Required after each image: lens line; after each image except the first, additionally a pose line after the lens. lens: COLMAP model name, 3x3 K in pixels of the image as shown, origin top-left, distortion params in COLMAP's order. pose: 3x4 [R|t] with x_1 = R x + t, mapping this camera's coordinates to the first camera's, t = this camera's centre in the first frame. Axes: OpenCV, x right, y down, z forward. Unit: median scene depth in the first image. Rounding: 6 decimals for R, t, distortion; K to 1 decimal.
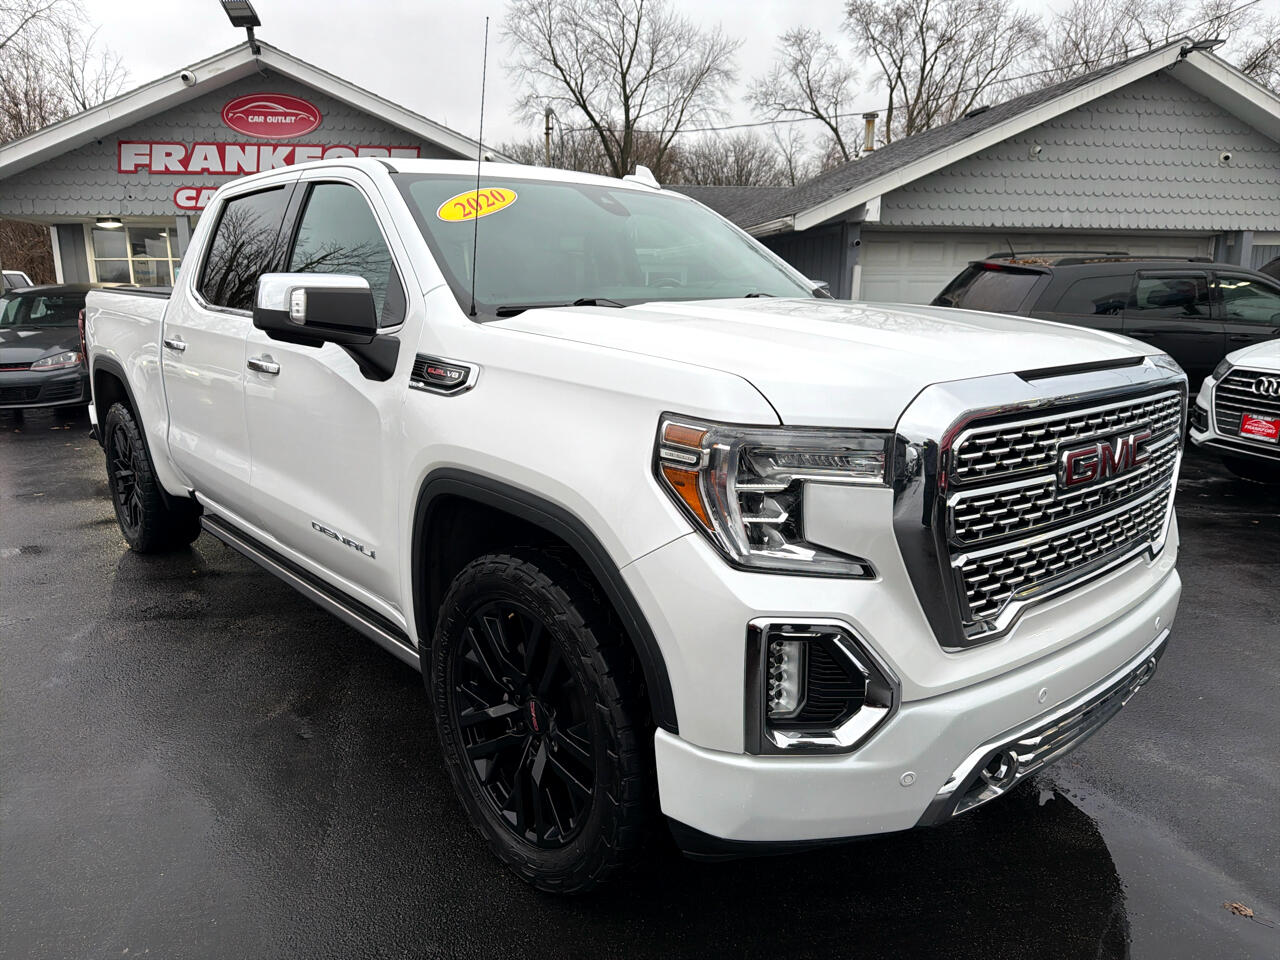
lens RADIAL K [[897.3, 0, 642.5], [0, 897.3, 486.4], [0, 0, 1]] dist [0.040653, -0.054791]
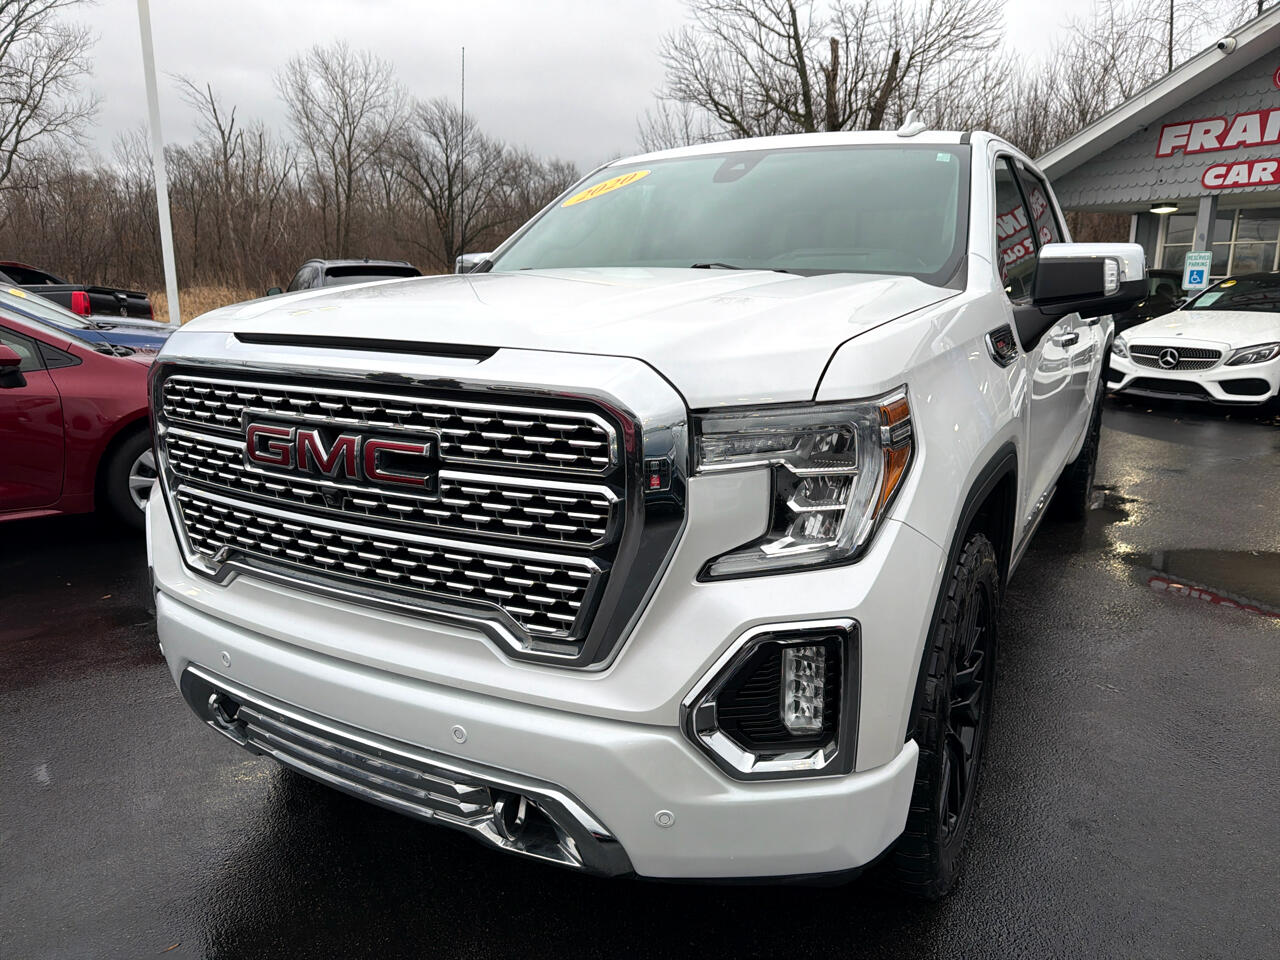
lens RADIAL K [[897.3, 0, 633.6], [0, 897.3, 492.0], [0, 0, 1]] dist [0.040653, -0.054791]
pose [[0.312730, 0.218734, -0.924314, 0.550650], [-0.203917, 0.965894, 0.159581, -0.074395], [0.927695, 0.138578, 0.346667, 0.392011]]
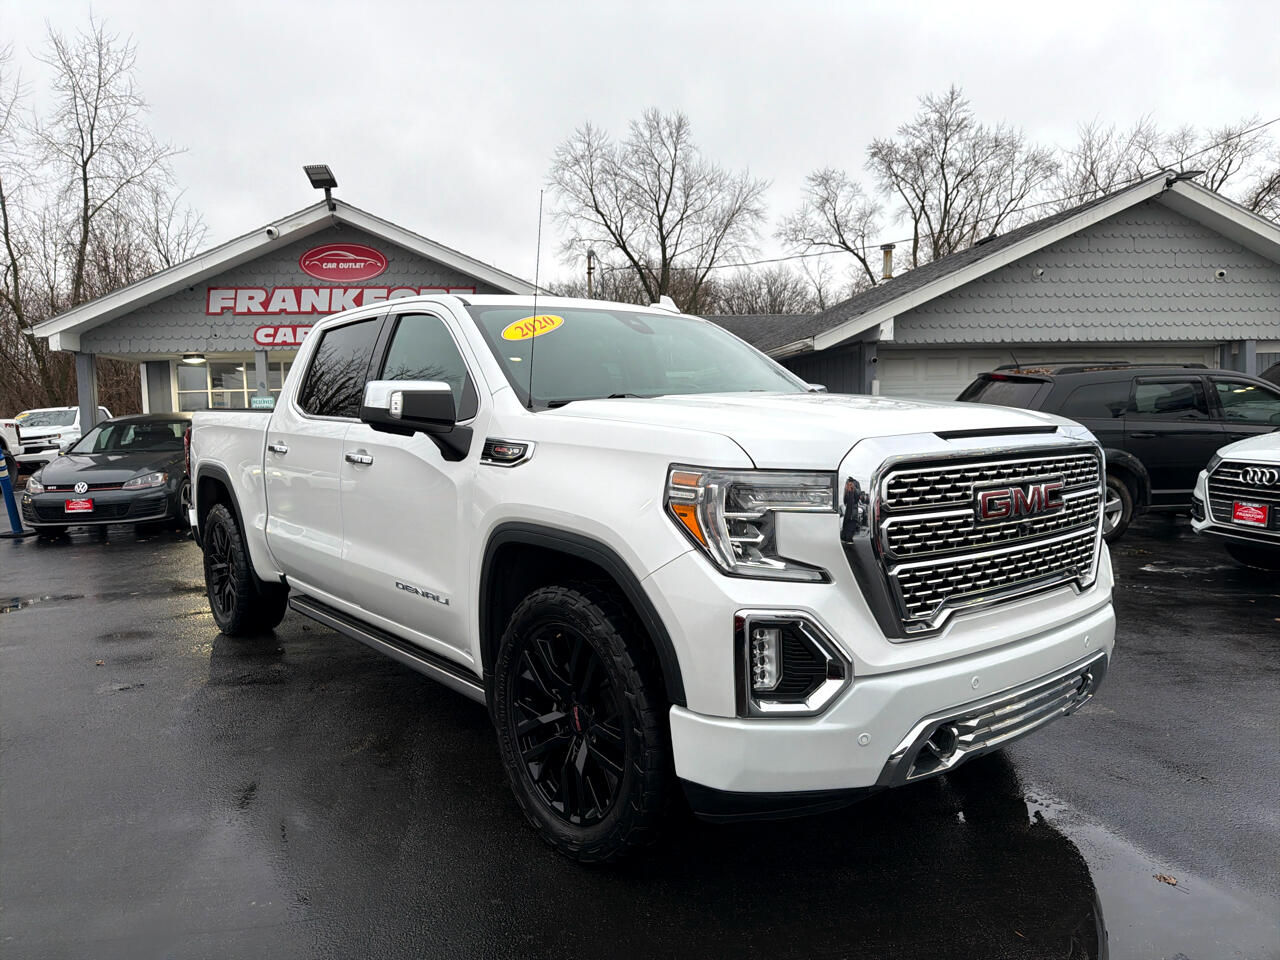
lens RADIAL K [[897.3, 0, 649.5], [0, 897.3, 478.6], [0, 0, 1]] dist [0.040653, -0.054791]
pose [[0.999072, -0.018943, -0.038694, 0.014667], [0.013208, 0.989573, -0.143423, 0.046172], [0.041007, 0.142779, 0.988905, -0.119465]]
